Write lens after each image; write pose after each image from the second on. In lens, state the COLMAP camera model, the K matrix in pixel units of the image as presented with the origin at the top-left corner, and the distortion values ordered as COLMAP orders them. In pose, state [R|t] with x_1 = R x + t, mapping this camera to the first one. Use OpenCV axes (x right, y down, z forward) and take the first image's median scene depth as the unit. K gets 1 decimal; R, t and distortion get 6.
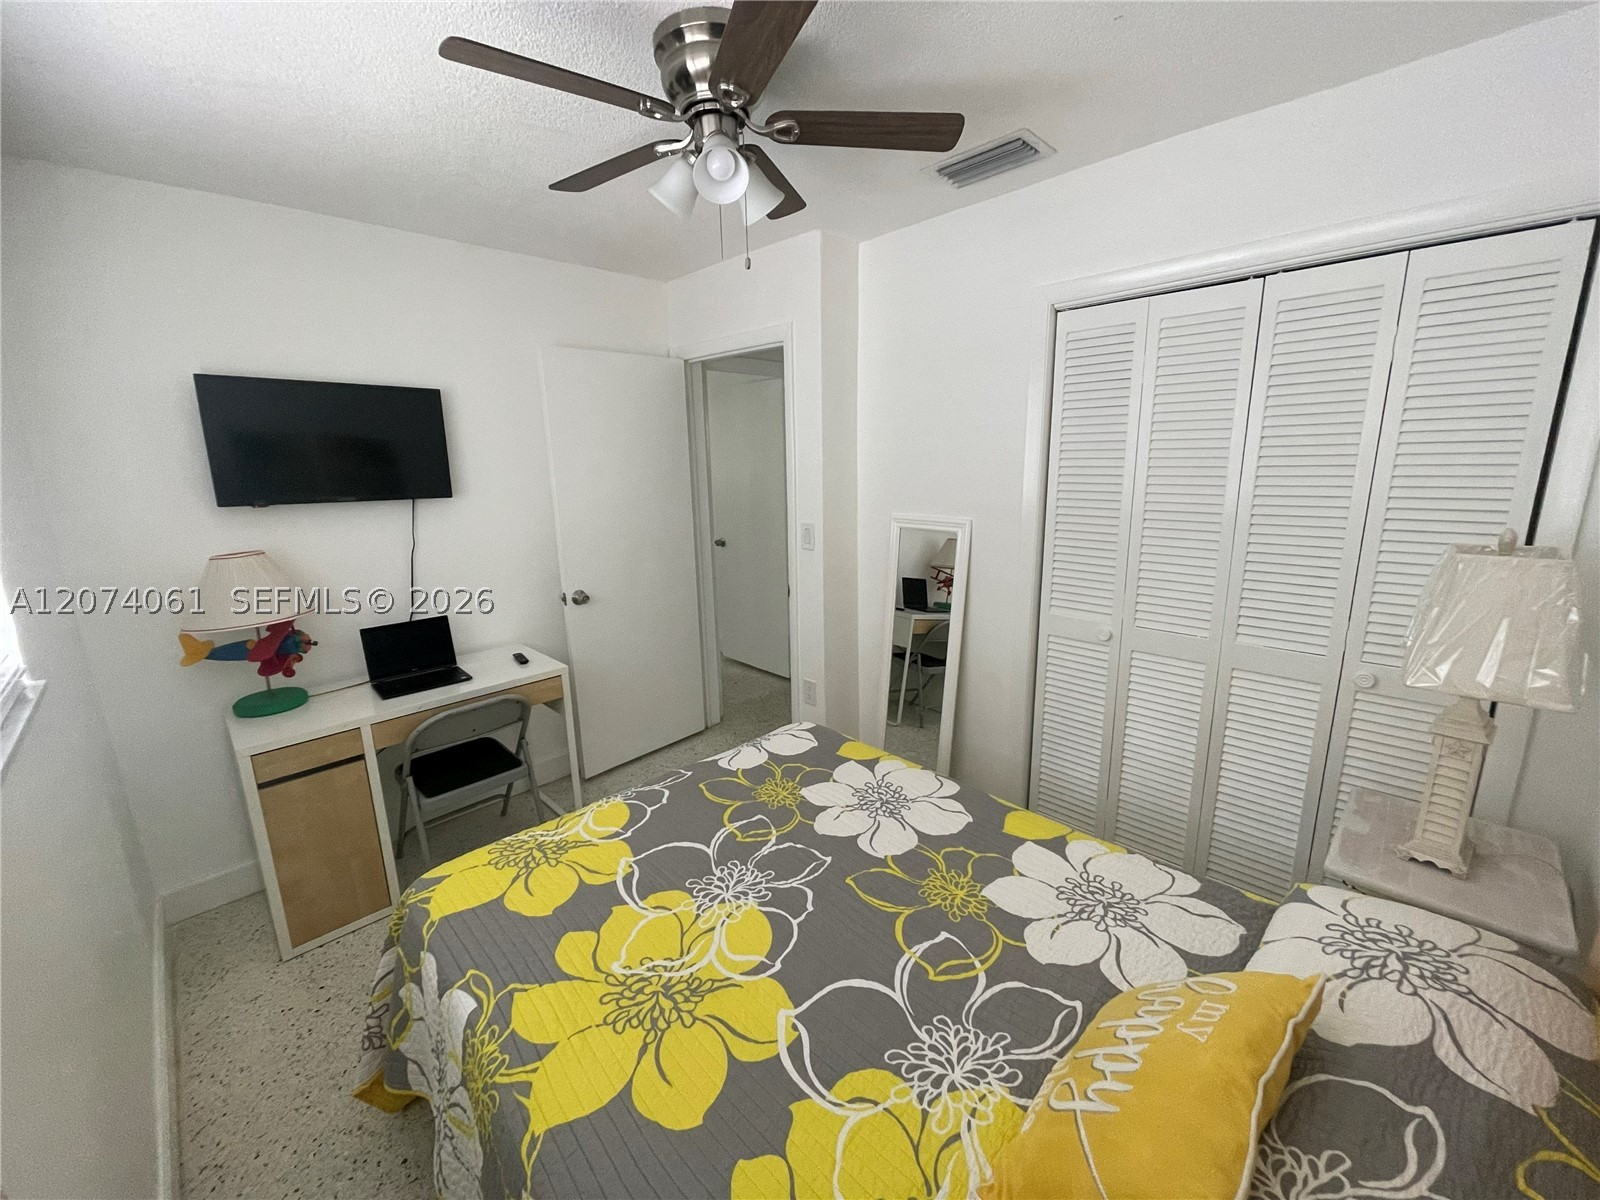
lens RADIAL K [[649.5, 0, 788.8], [0, 649.5, 598.2], [0, 0, 1]] dist [-0.000377, -0.000036]
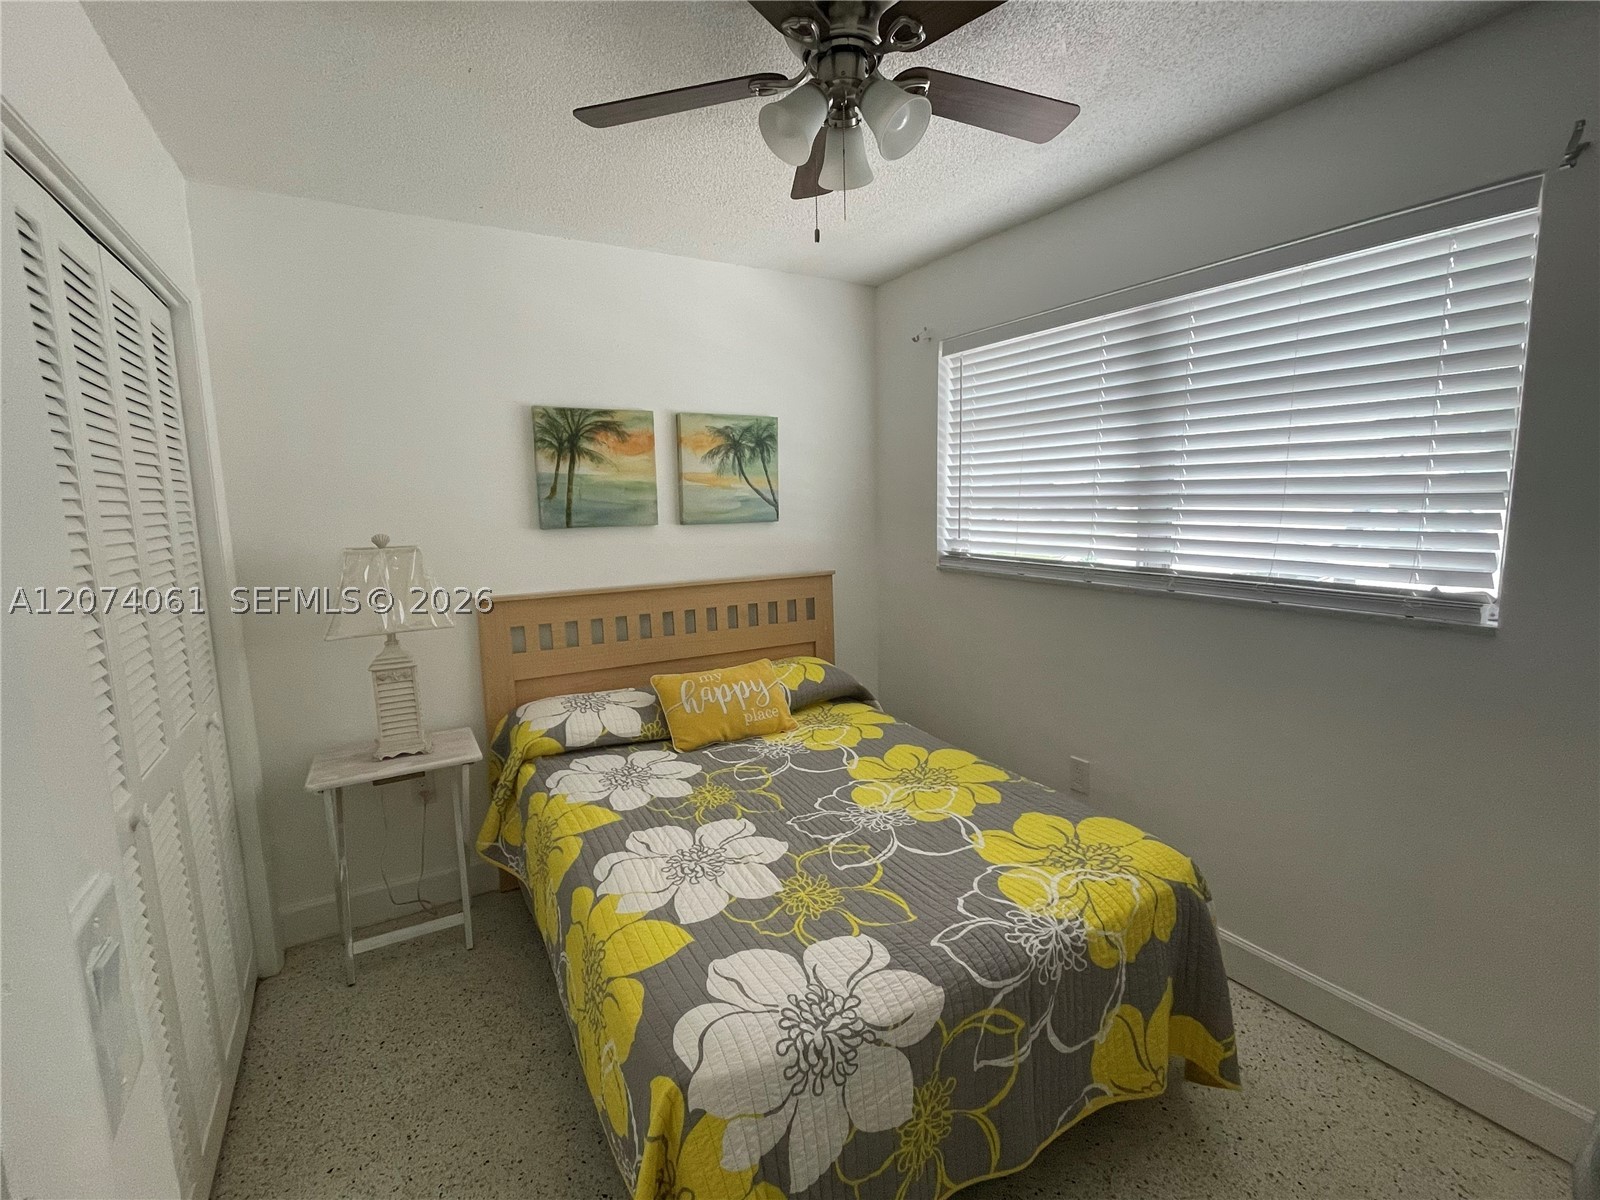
lens RADIAL K [[705.3, 0, 798.9], [0, 705.3, 598.6], [0, 0, 1]] dist [0.000736, 0.000016]
pose [[-0.972946, 0.010138, 0.230812, -0.243230], [0.091721, 0.933882, 0.345617, -0.383230], [-0.212047, 0.357437, -0.909546, 2.002706]]
